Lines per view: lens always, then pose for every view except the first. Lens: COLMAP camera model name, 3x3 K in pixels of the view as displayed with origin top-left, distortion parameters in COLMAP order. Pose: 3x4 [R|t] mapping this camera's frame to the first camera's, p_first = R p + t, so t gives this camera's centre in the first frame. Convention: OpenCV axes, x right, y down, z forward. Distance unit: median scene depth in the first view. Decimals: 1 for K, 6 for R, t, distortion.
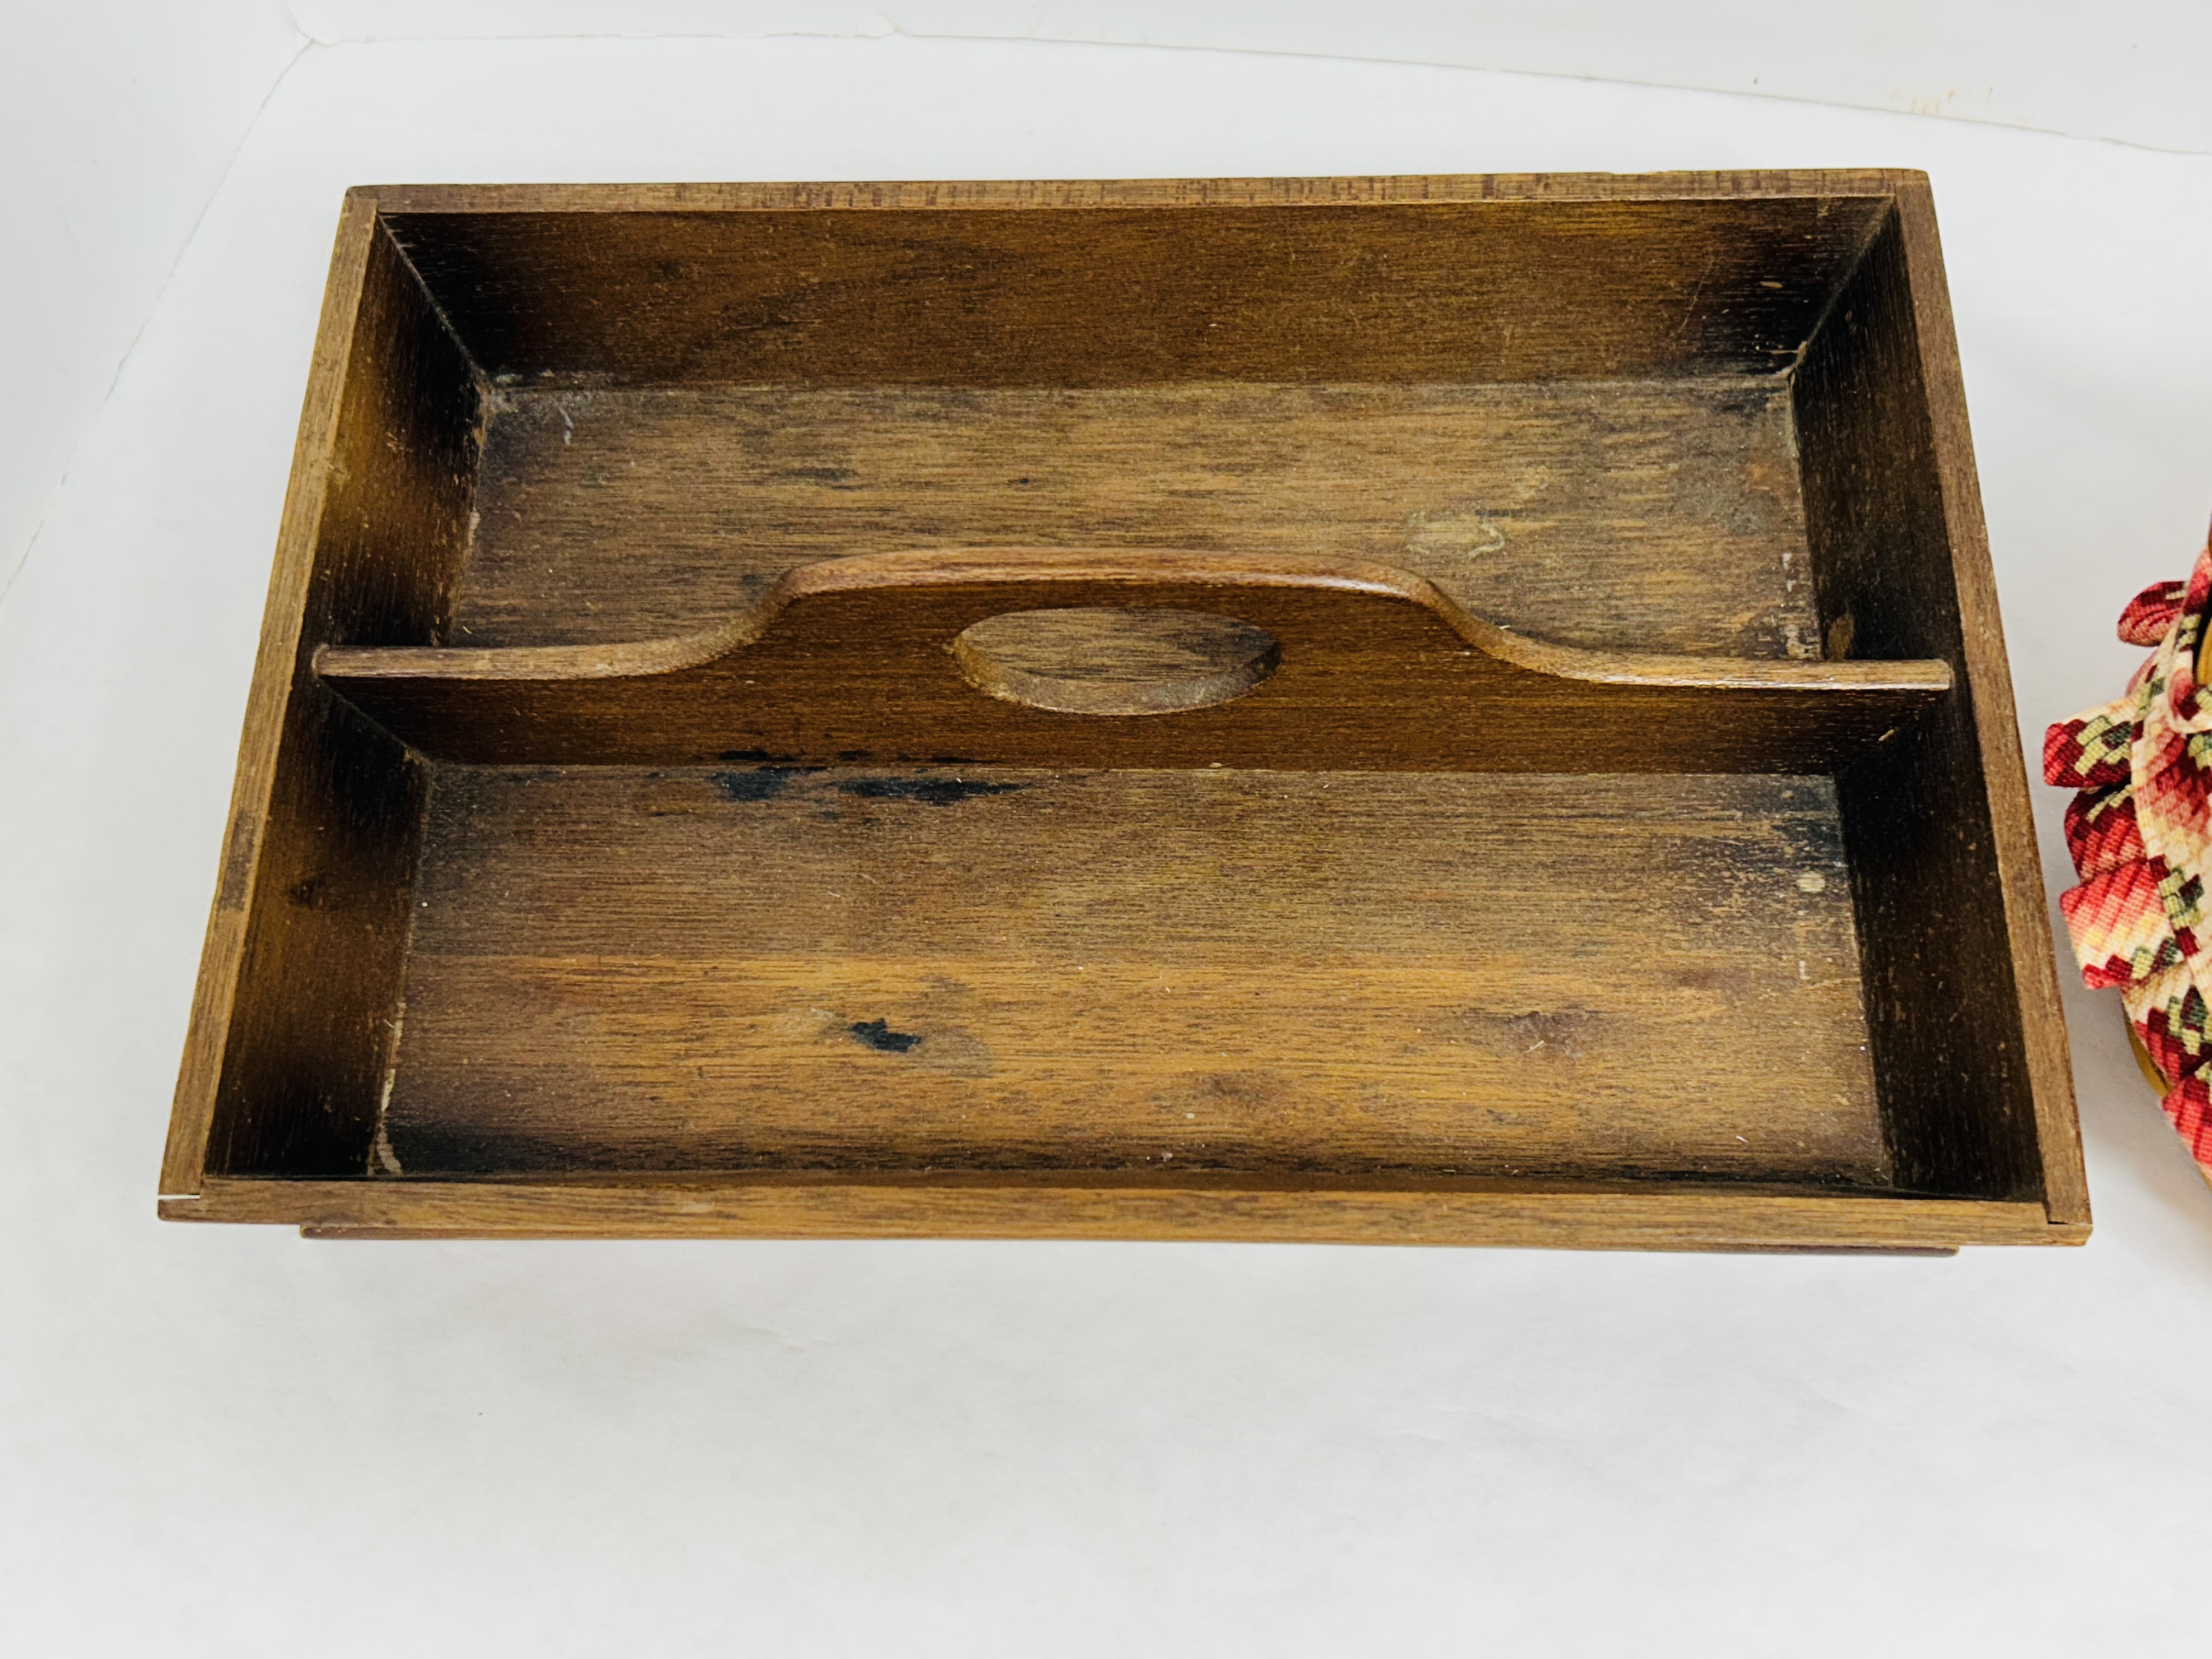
lens RADIAL K [[2337.2, 0, 1106.0], [0, 2337.2, 829.5], [0, 0, 1]] dist [0.057230, -0.003951]
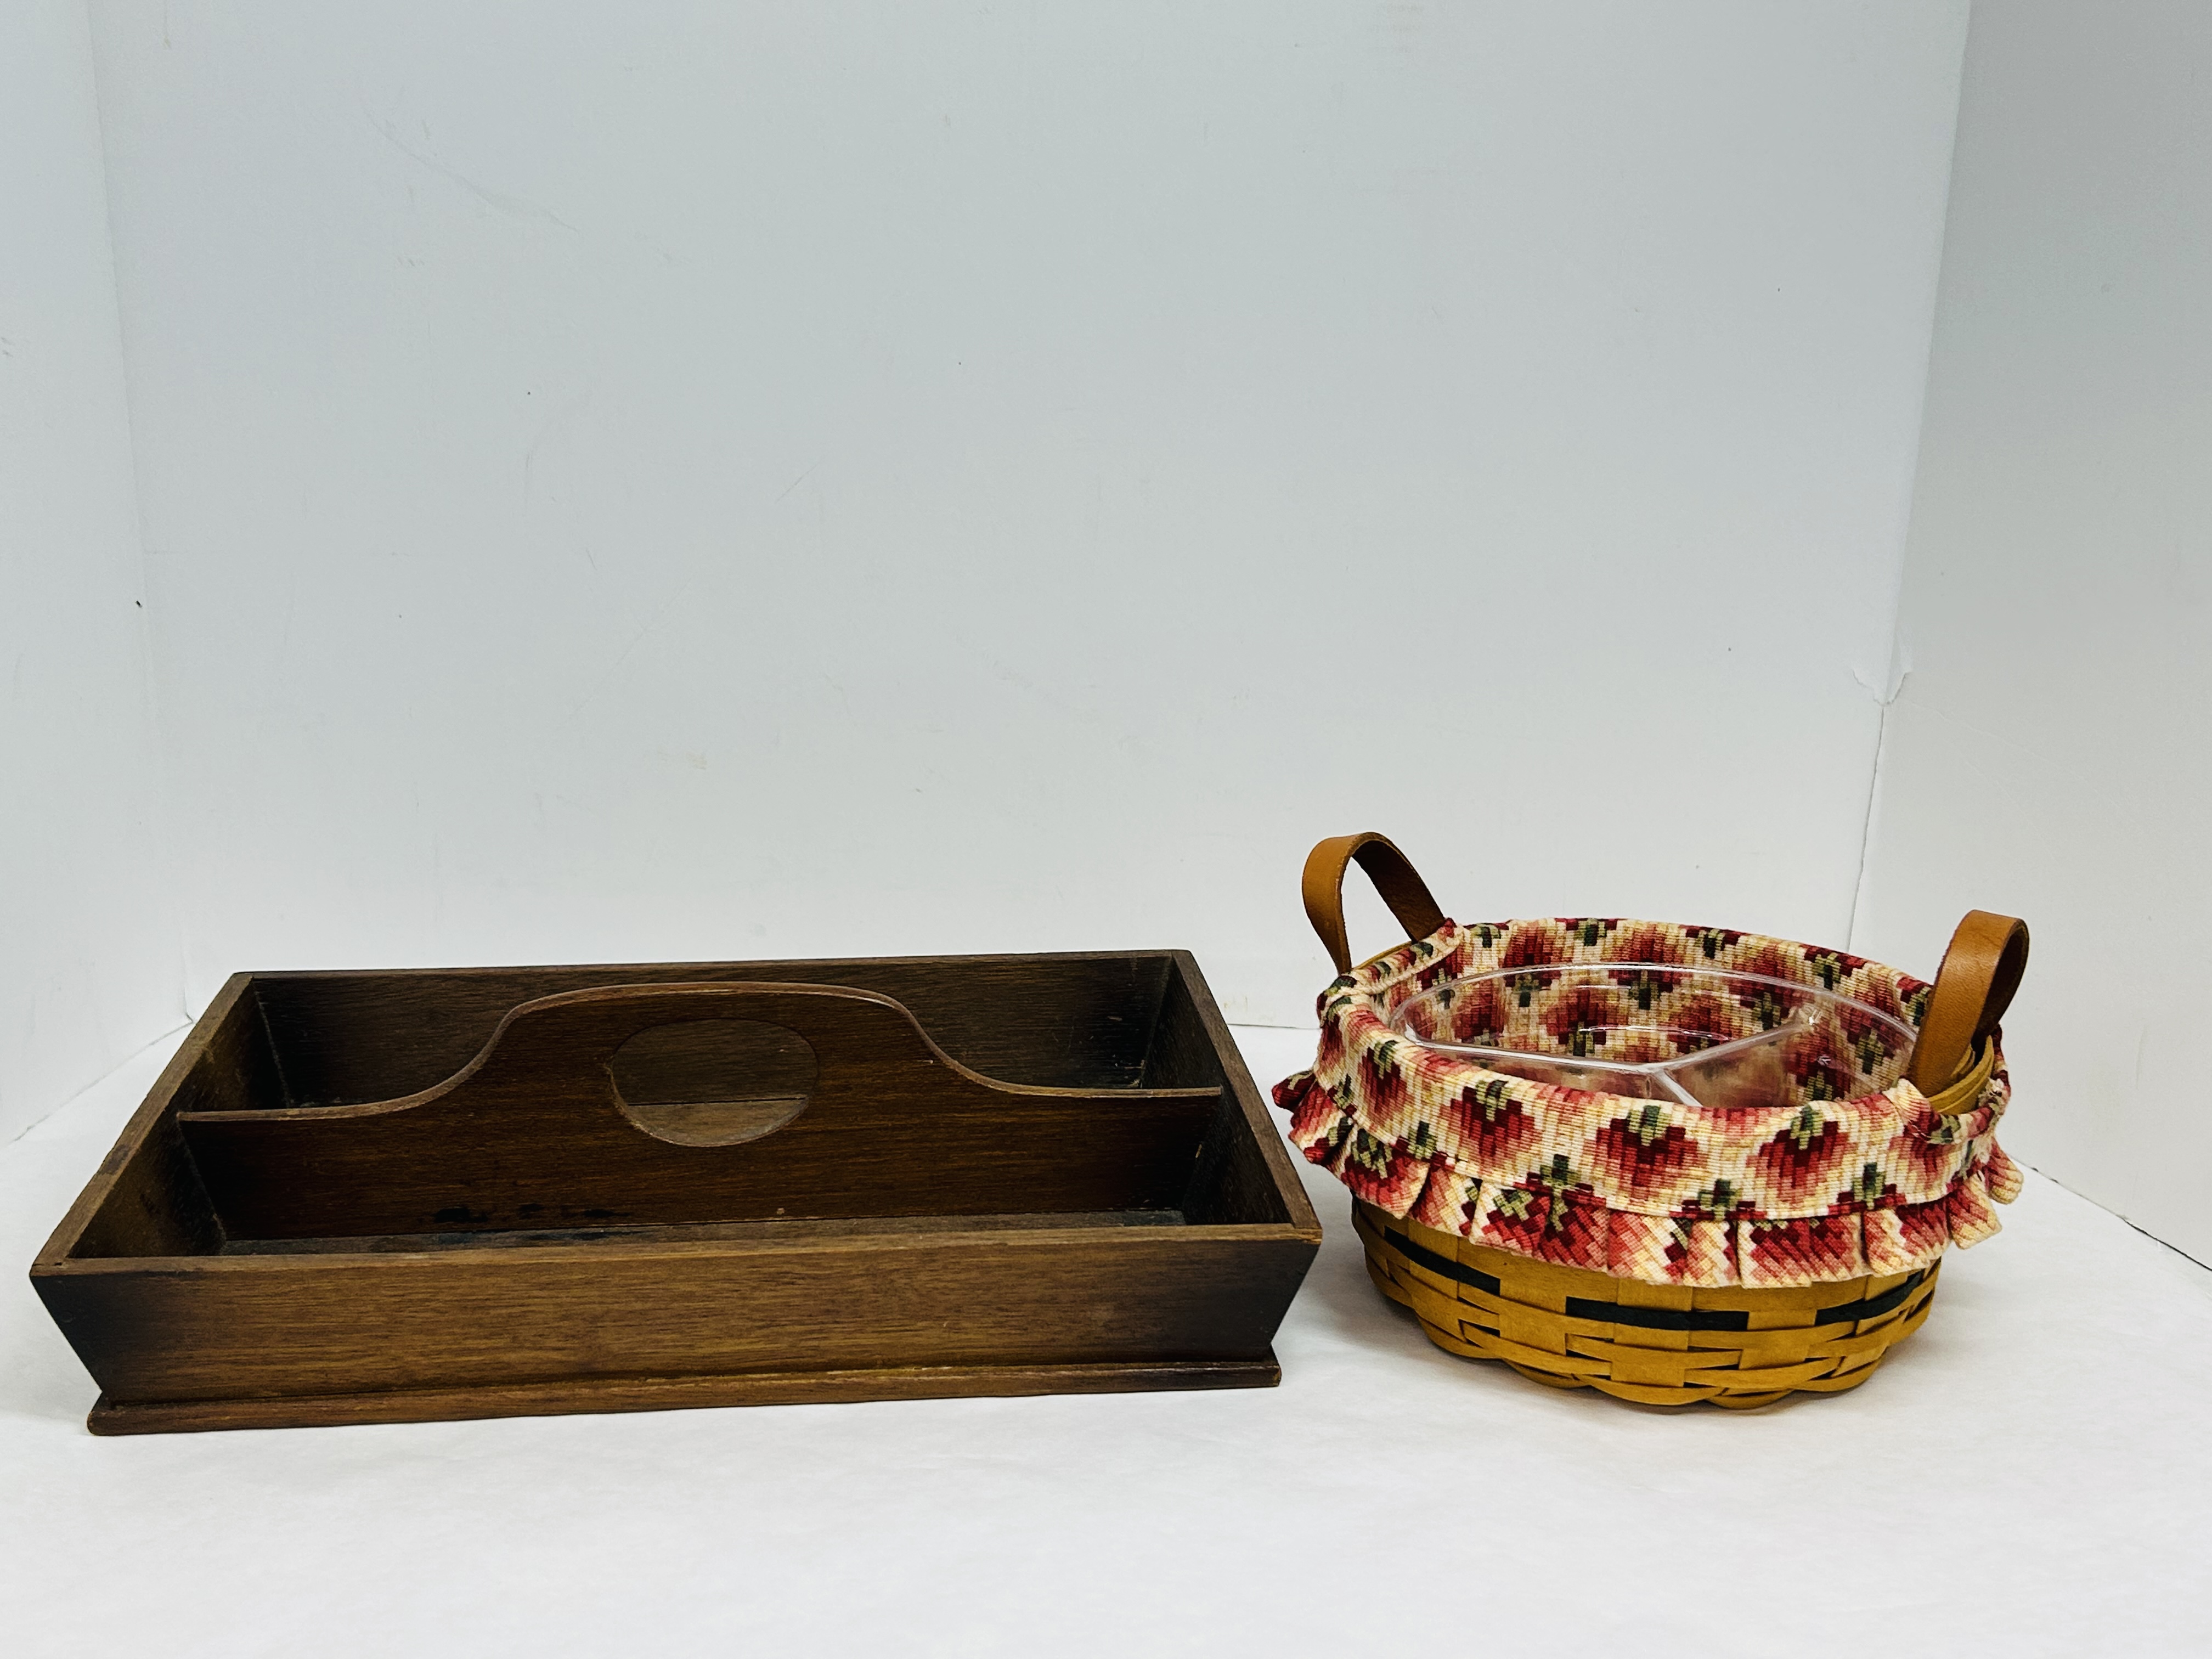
lens RADIAL K [[2337.2, 0, 1106.0], [0, 2337.2, 829.5], [0, 0, 1]] dist [0.057230, -0.003951]
pose [[0.988246, 0.013925, 0.152240, 0.020796], [0.106499, 0.651733, -0.750934, 0.967049], [-0.109676, 0.758321, 0.642589, -0.177284]]
